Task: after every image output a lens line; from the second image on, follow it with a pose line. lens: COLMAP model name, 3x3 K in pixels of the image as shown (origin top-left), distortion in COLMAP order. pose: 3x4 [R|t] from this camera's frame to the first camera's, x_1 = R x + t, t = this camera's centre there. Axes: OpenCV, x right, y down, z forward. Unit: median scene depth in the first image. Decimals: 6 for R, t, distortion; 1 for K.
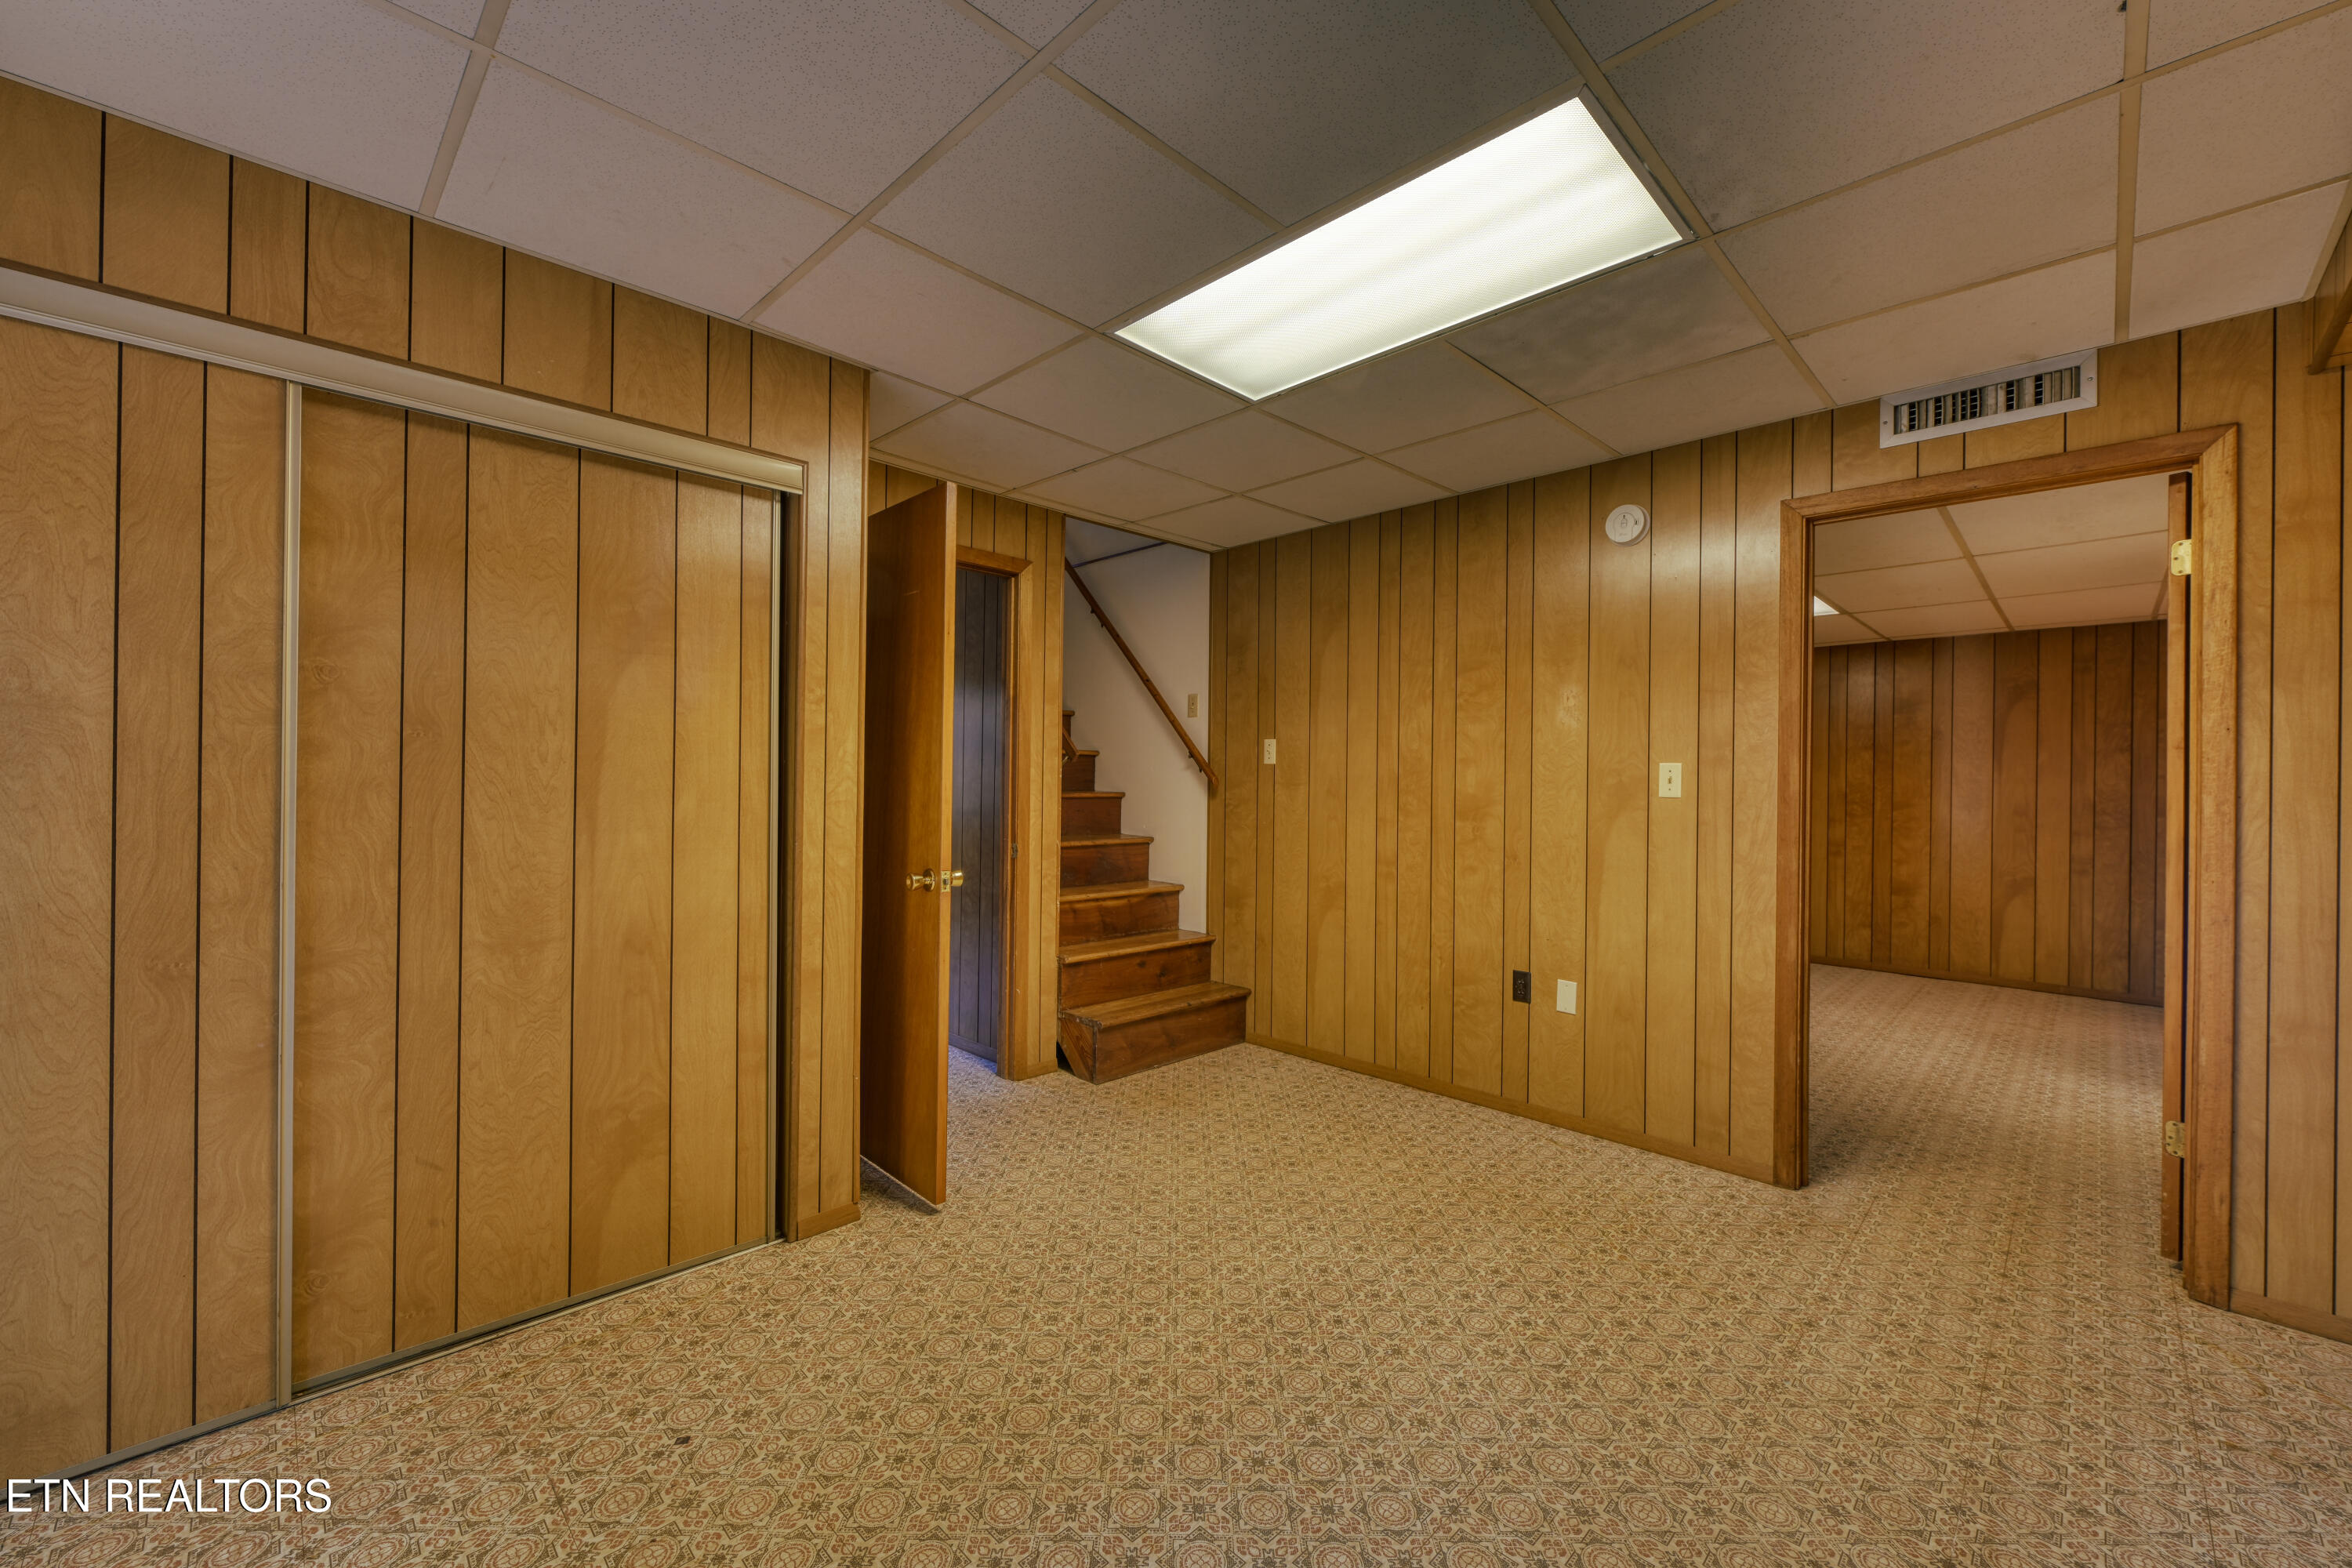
lens RADIAL K [[922.4, 0, 1183.5], [0, 922.4, 785.0], [0, 0, 1]] dist [-0.001051, -0.000254]
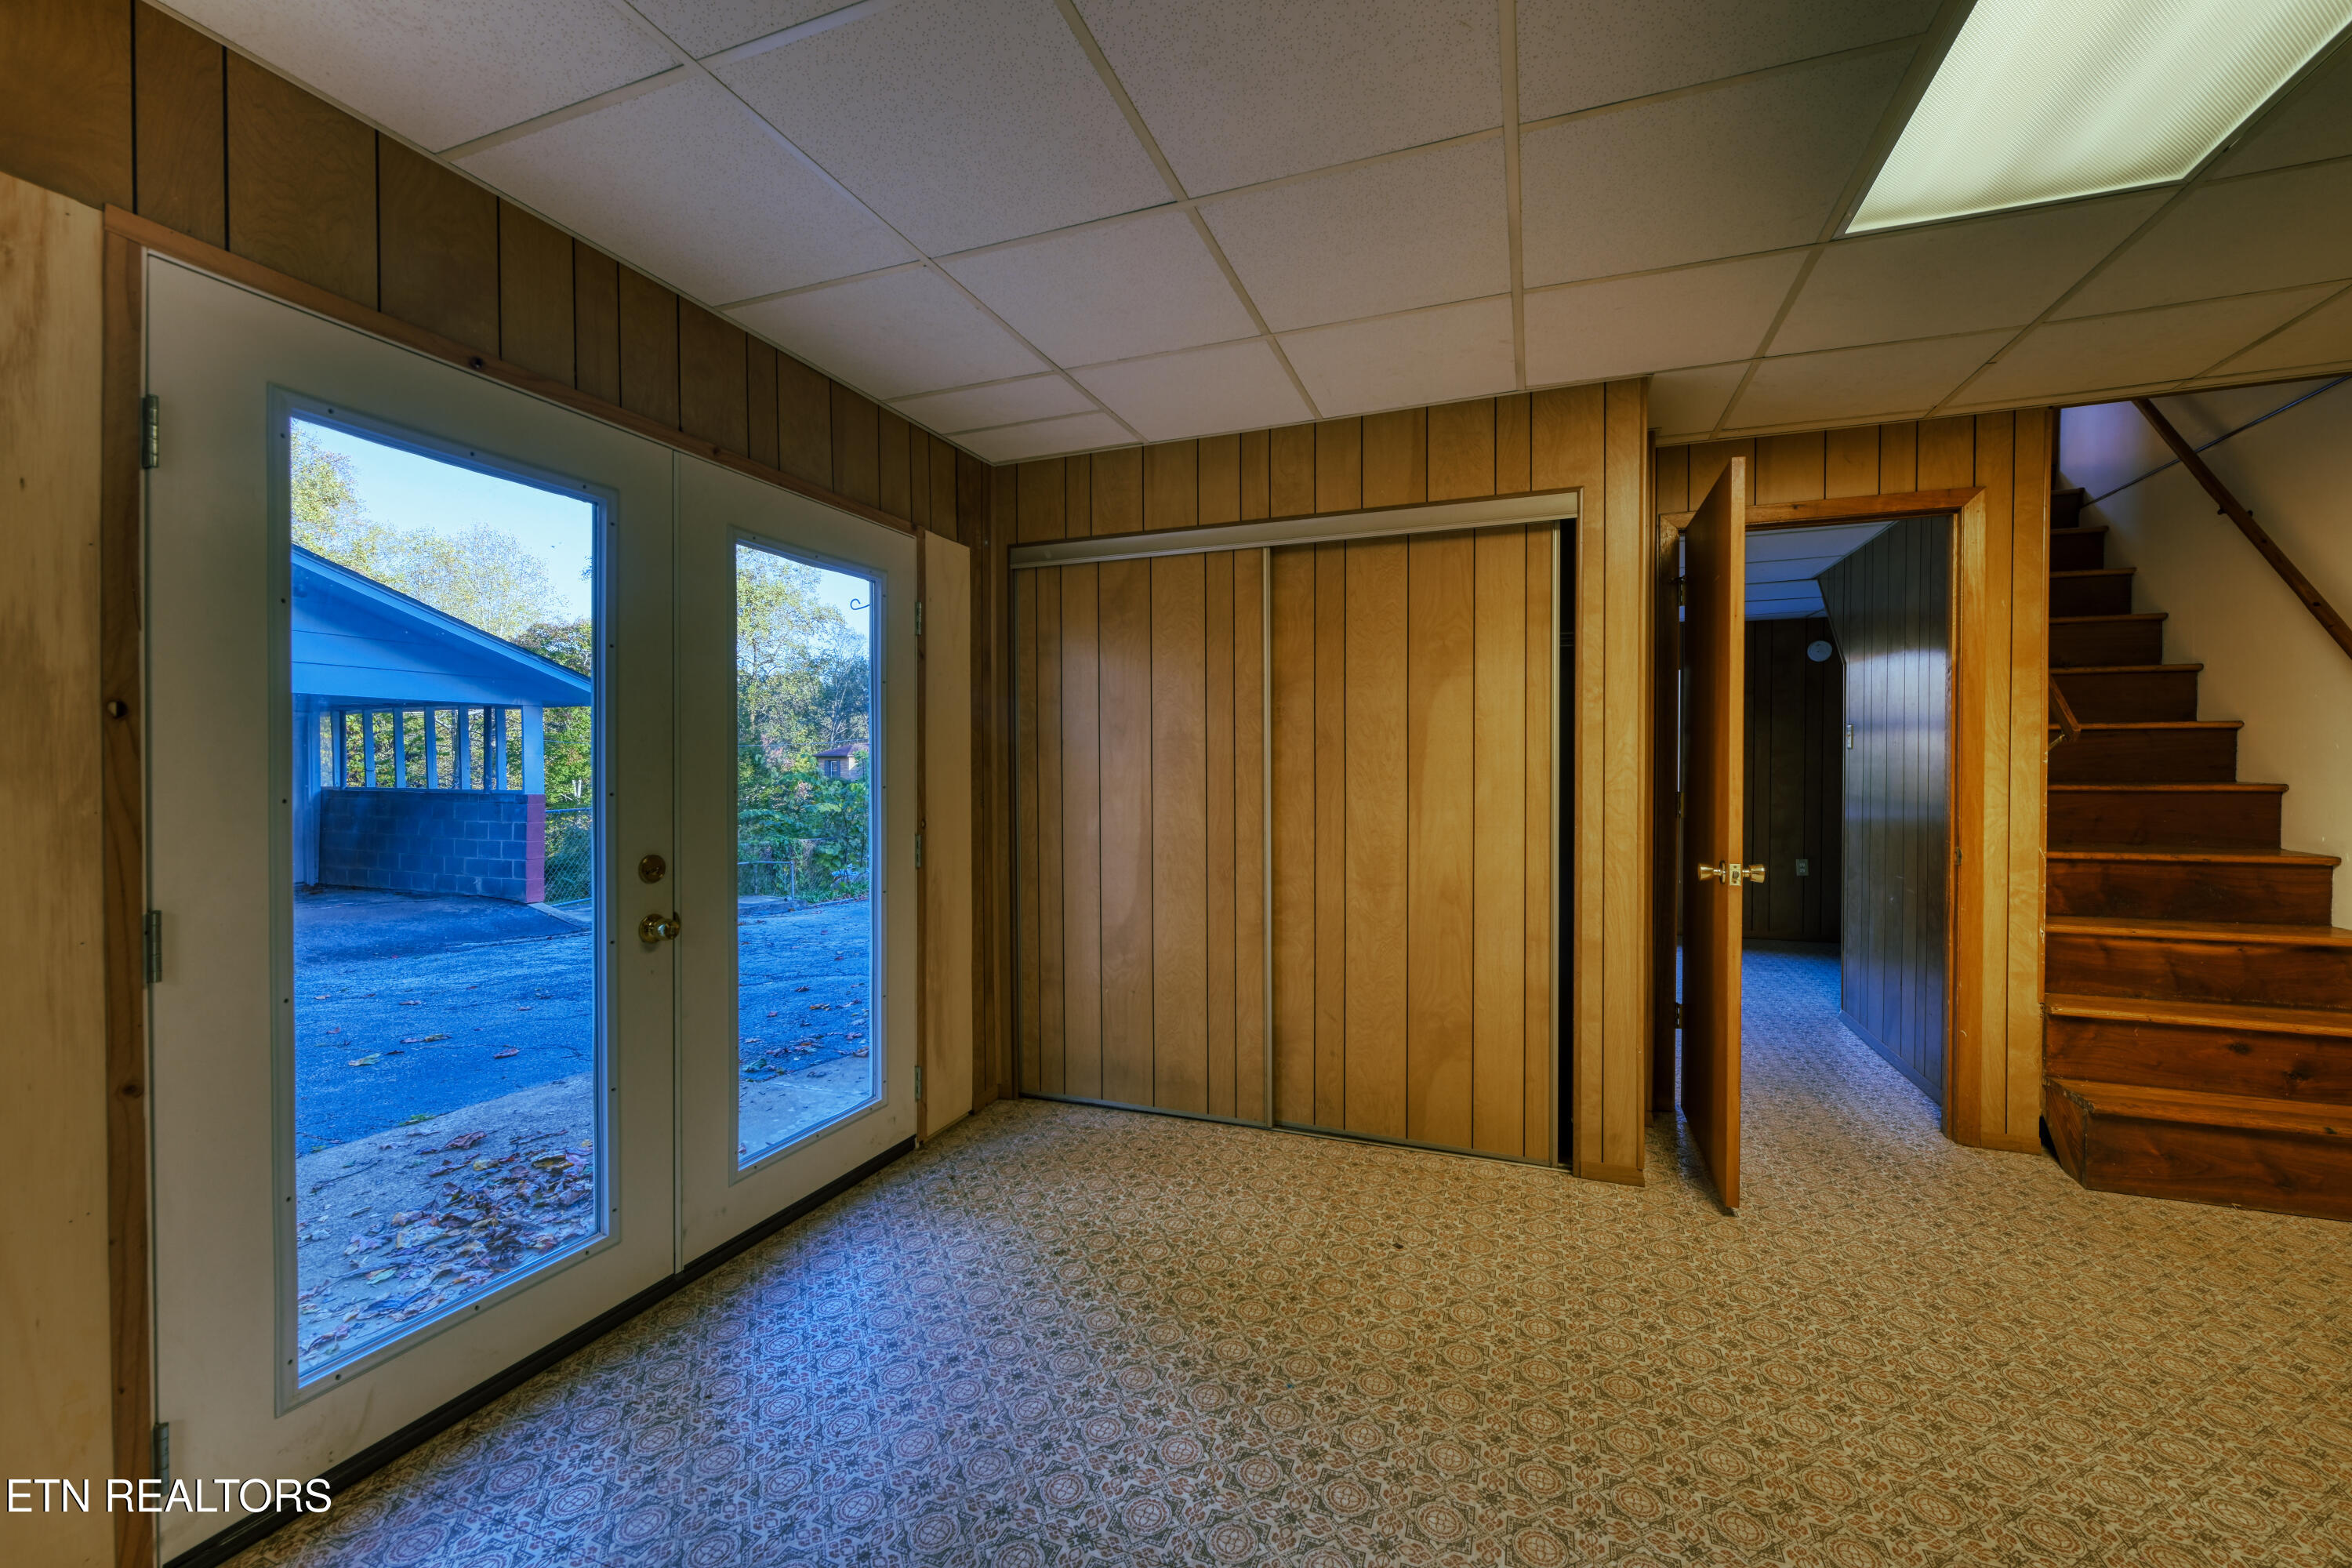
lens RADIAL K [[922.4, 0, 1188.6], [0, 922.4, 788.1], [0, 0, 1]] dist [-0.001051, -0.000254]
pose [[0.409736, 0.006998, -0.912177, 0.457592], [0.004031, 0.999947, 0.009482, 0.003385], [0.912195, -0.007563, 0.409686, 0.112190]]
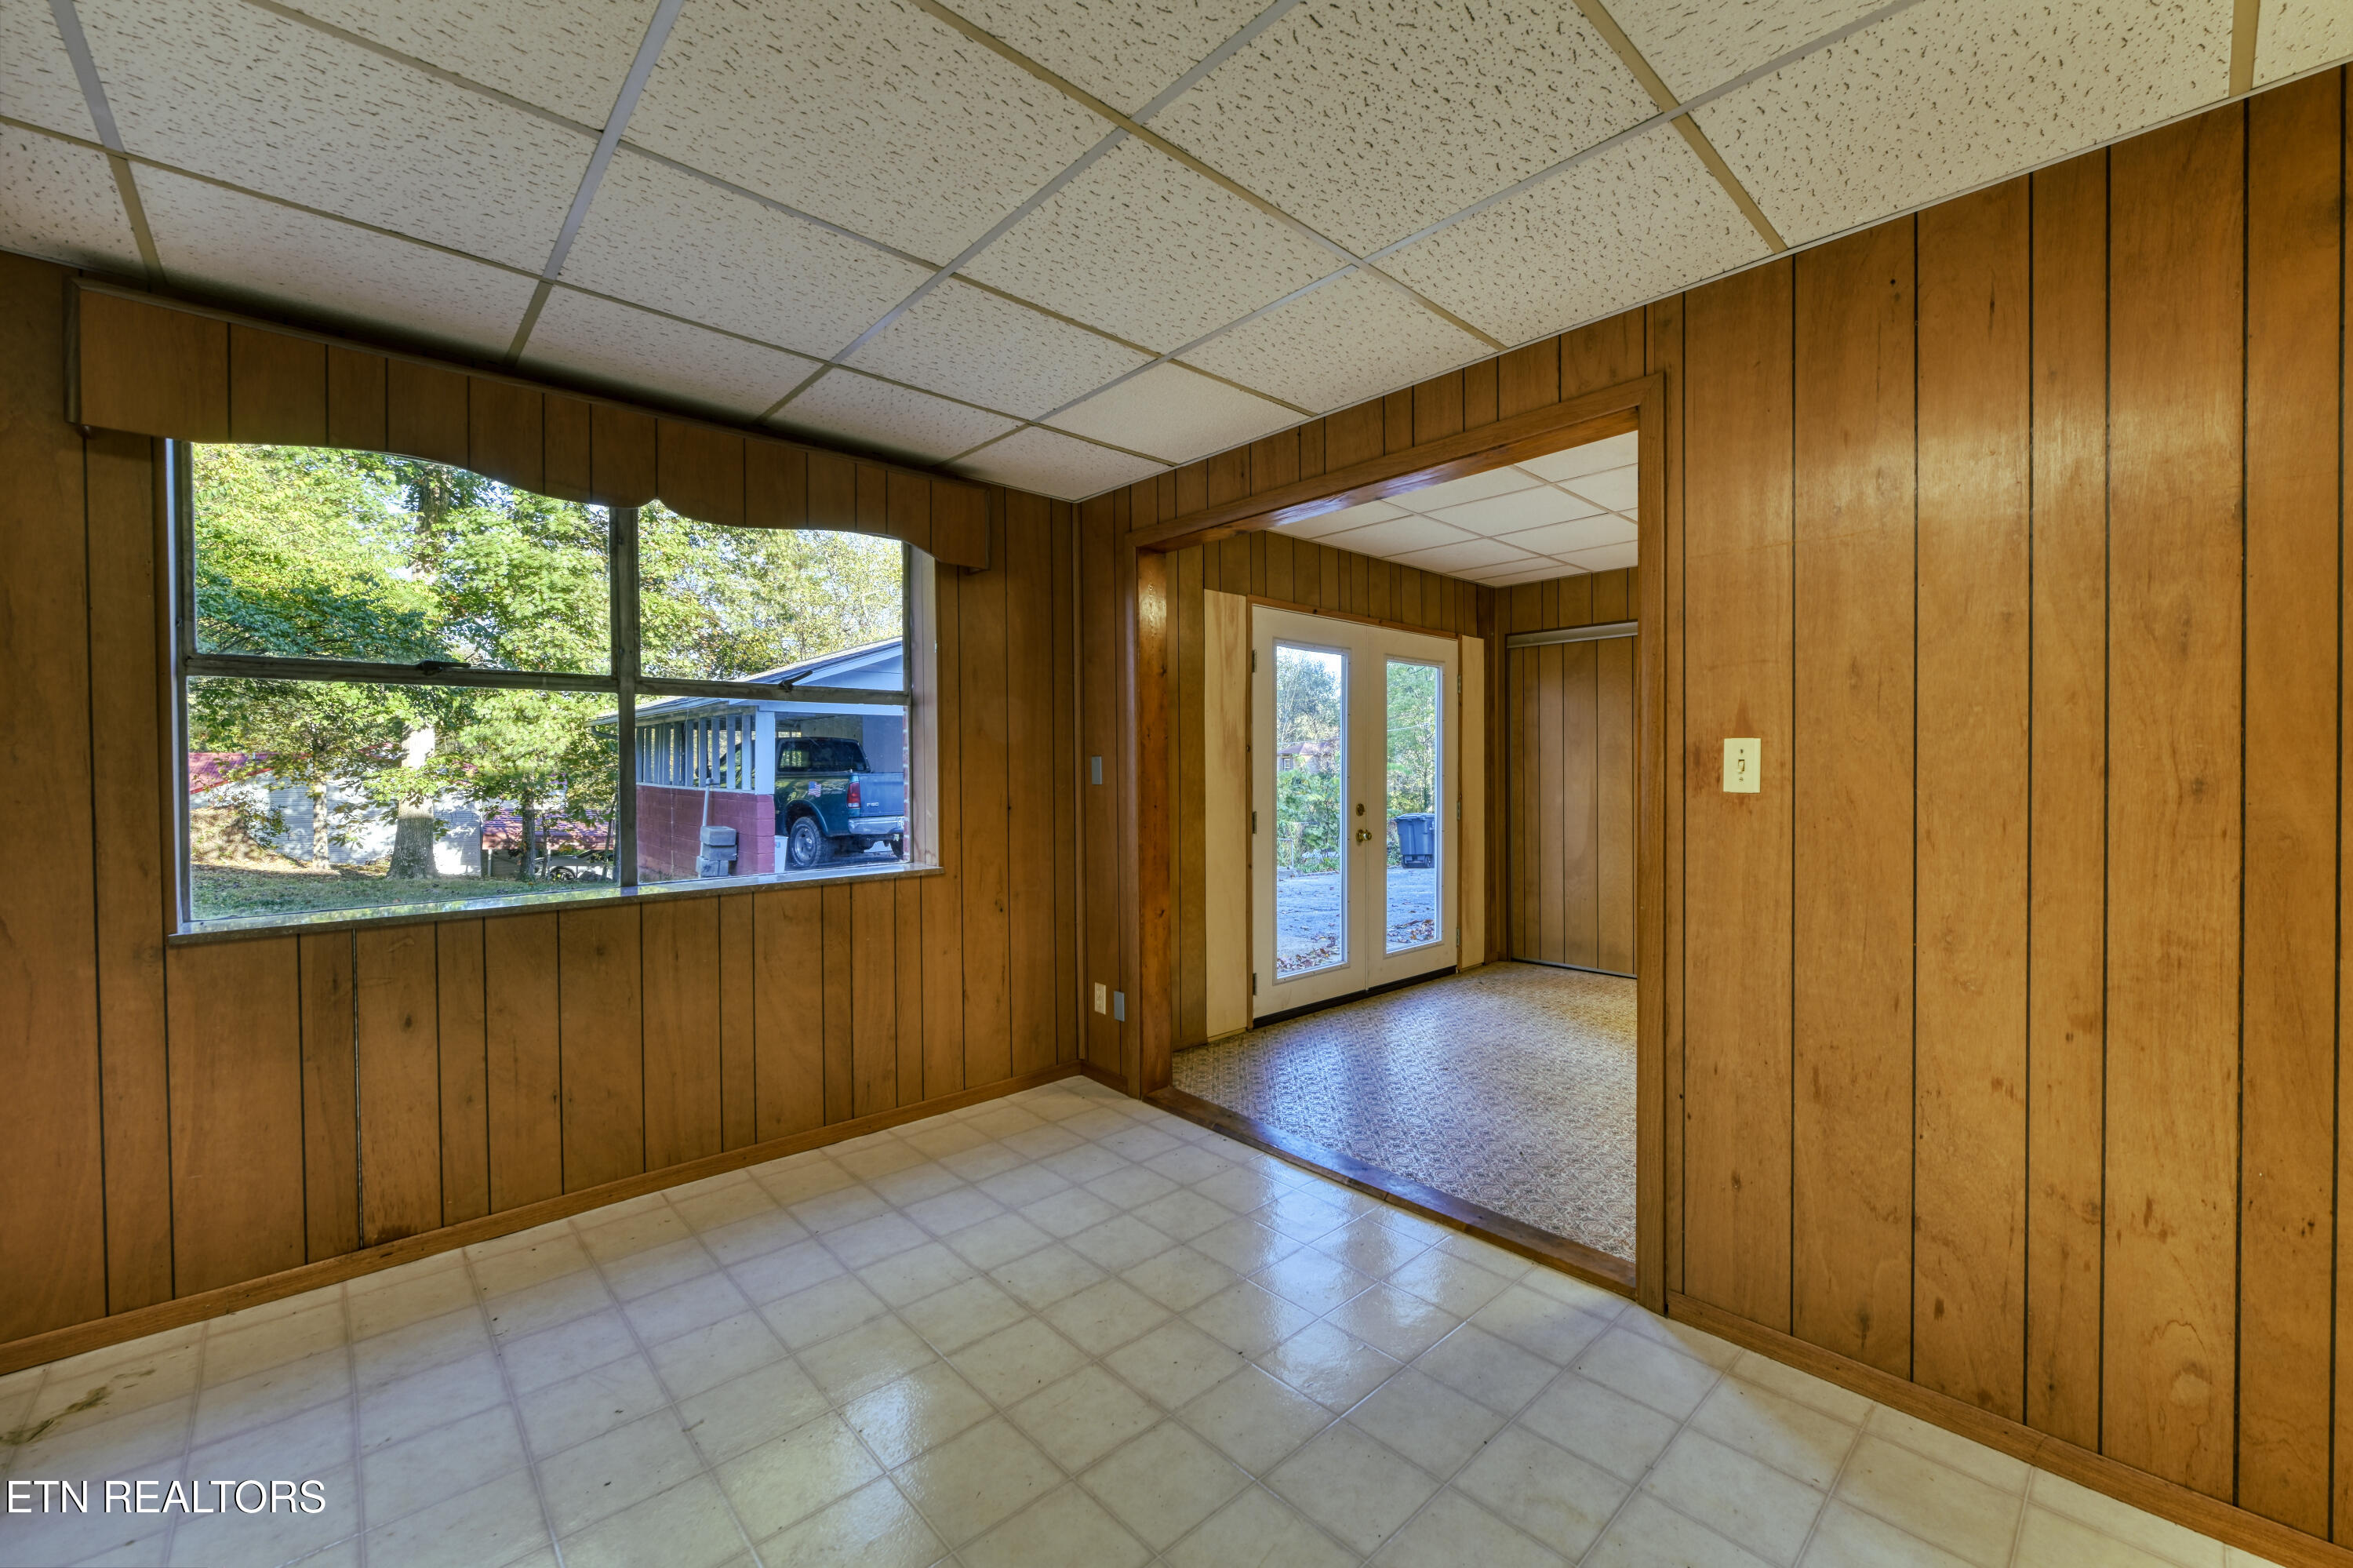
lens RADIAL K [[922.8, 0, 1197.0], [0, 922.8, 773.6], [0, 0, 1]] dist [-0.001051, -0.000254]
pose [[-0.031980, -0.003556, -0.999482, 1.567221], [0.001313, 0.999993, -0.003600, 0.014866], [0.999488, -0.001428, -0.031975, -0.319494]]
